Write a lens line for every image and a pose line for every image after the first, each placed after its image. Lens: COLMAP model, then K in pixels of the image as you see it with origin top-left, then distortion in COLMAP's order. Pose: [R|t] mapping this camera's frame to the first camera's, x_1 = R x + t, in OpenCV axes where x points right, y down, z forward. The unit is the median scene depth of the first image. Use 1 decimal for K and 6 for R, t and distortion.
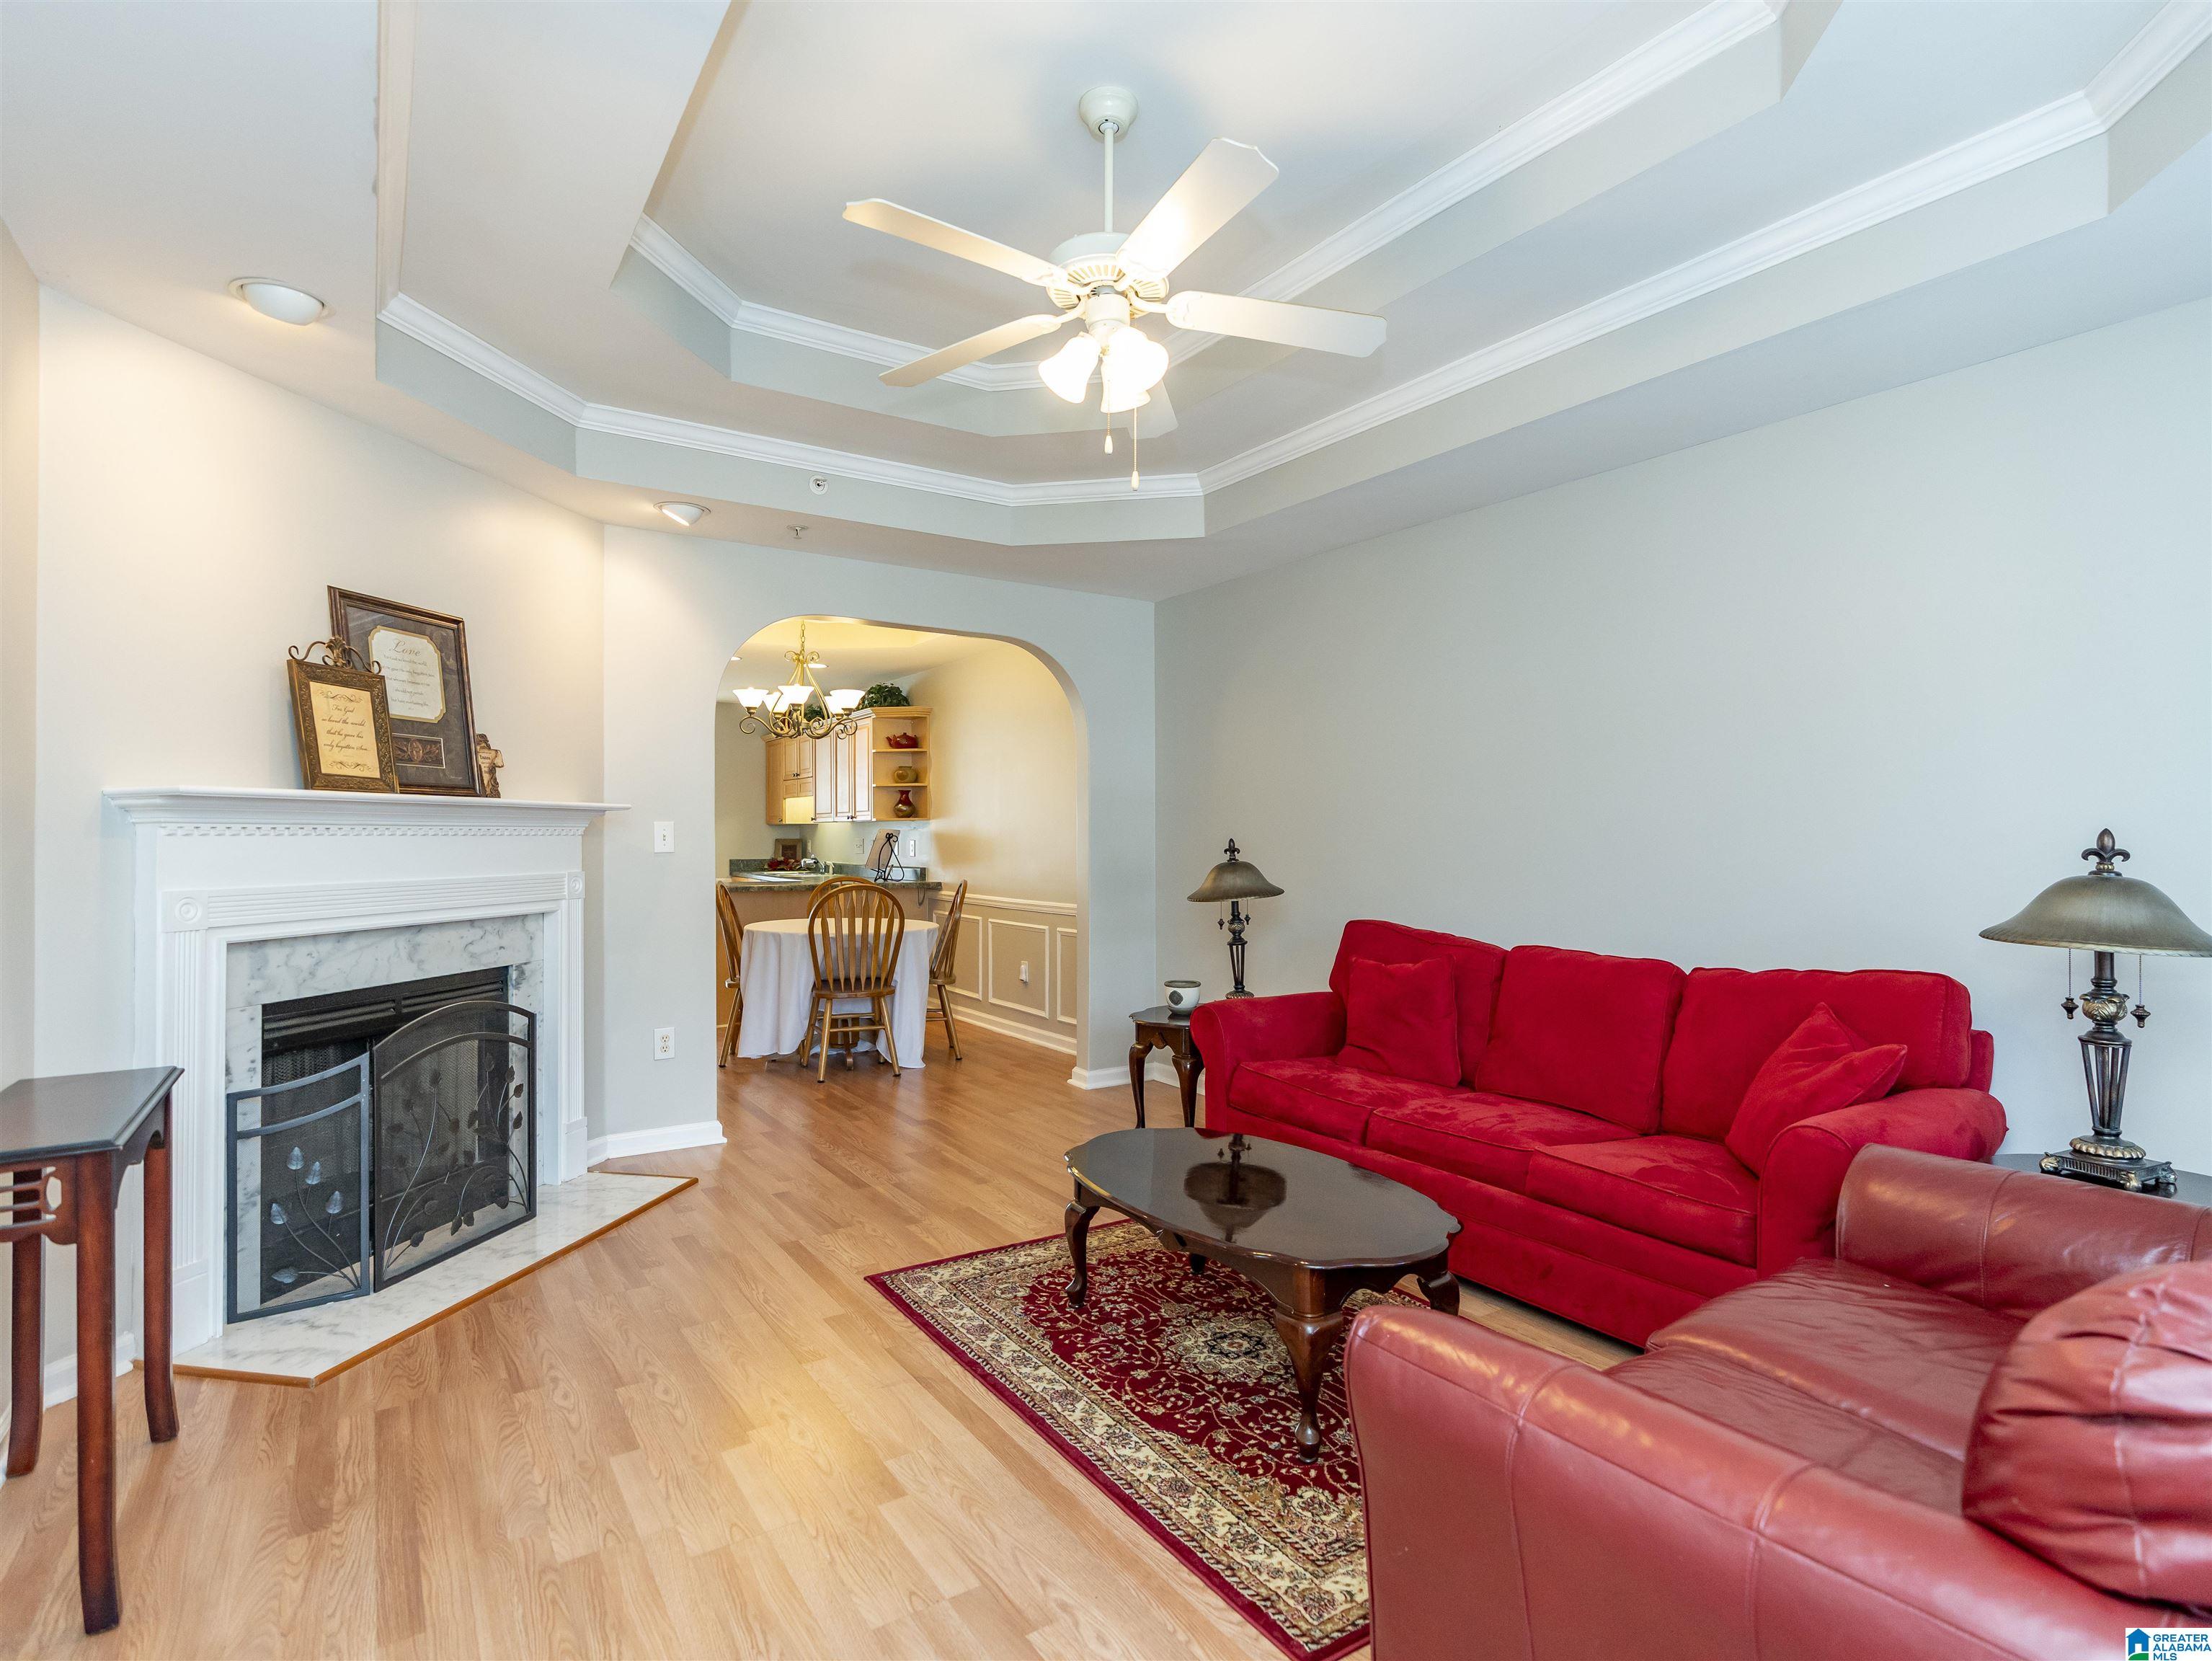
lens RADIAL K [[1119.1, 0, 1120.7], [0, 1119.1, 831.9], [0, 0, 1]] dist [-0.004228, 0.000523]
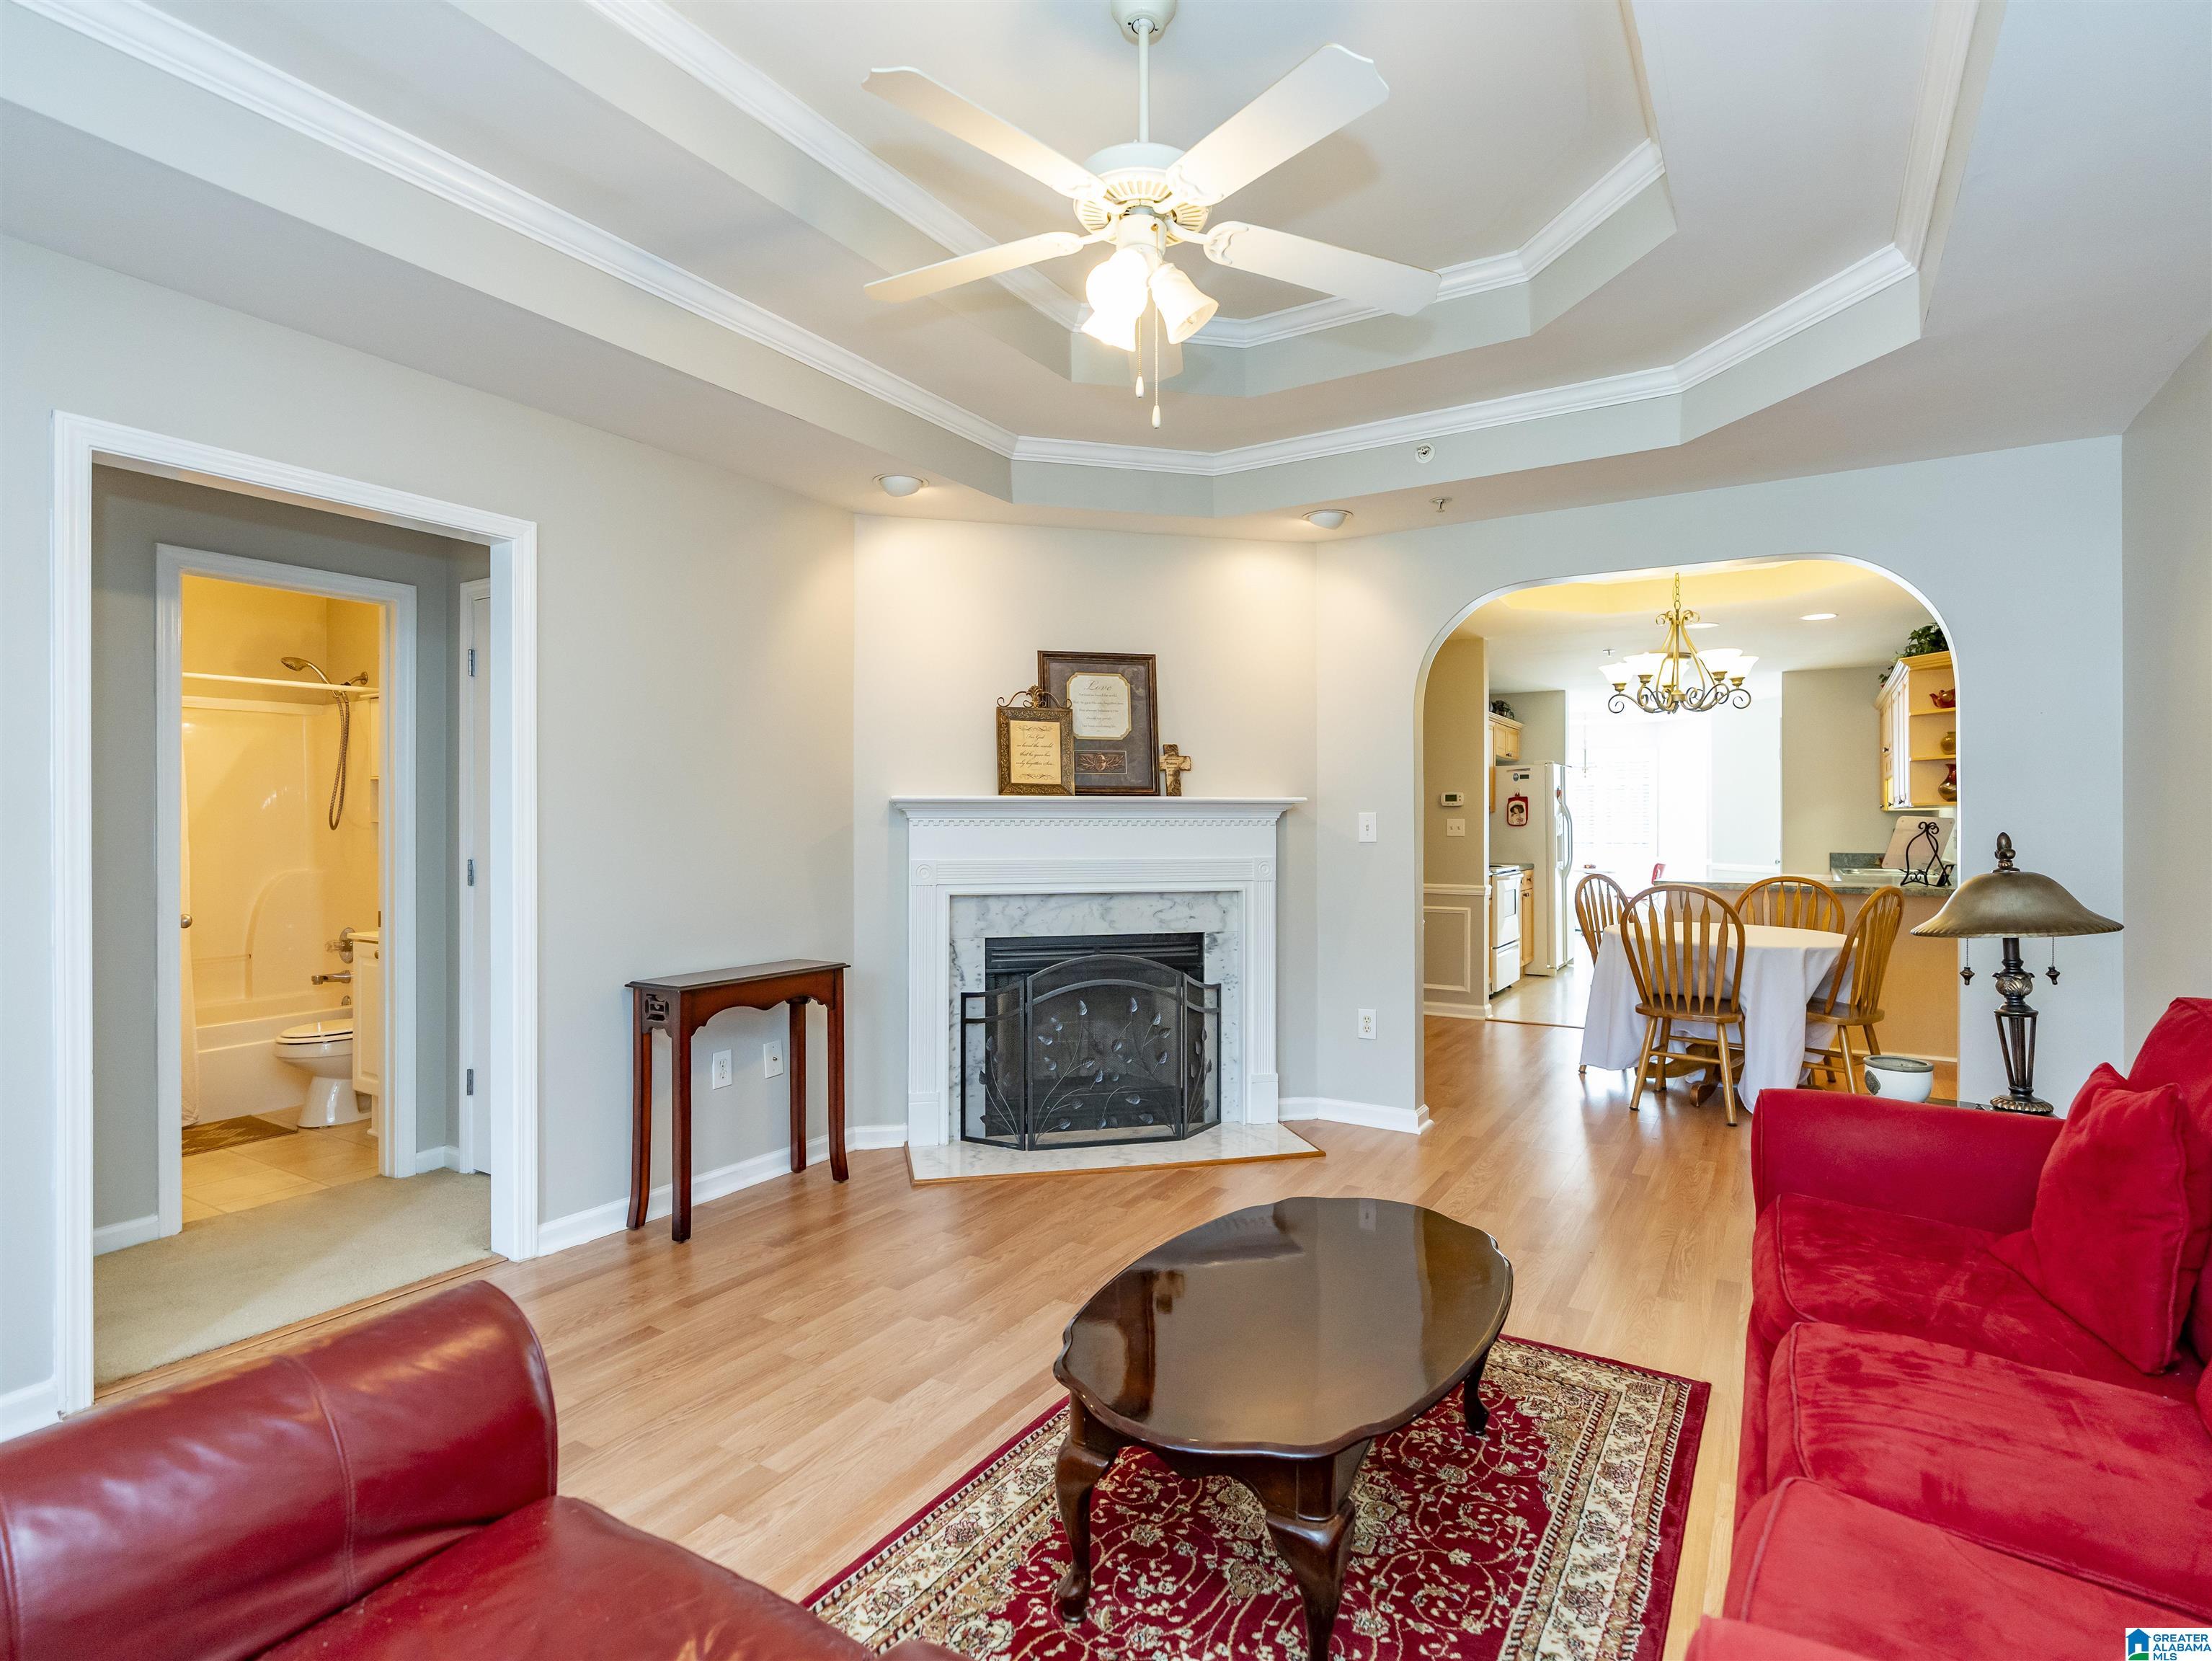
lens RADIAL K [[1119.1, 0, 1120.0], [0, 1119.1, 826.9], [0, 0, 1]] dist [-0.004228, 0.000523]
pose [[0.421160, 0.002381, -0.906983, 0.576211], [0.002391, 0.999990, 0.003736, -0.000342], [0.906983, -0.003742, 0.421150, 0.448421]]
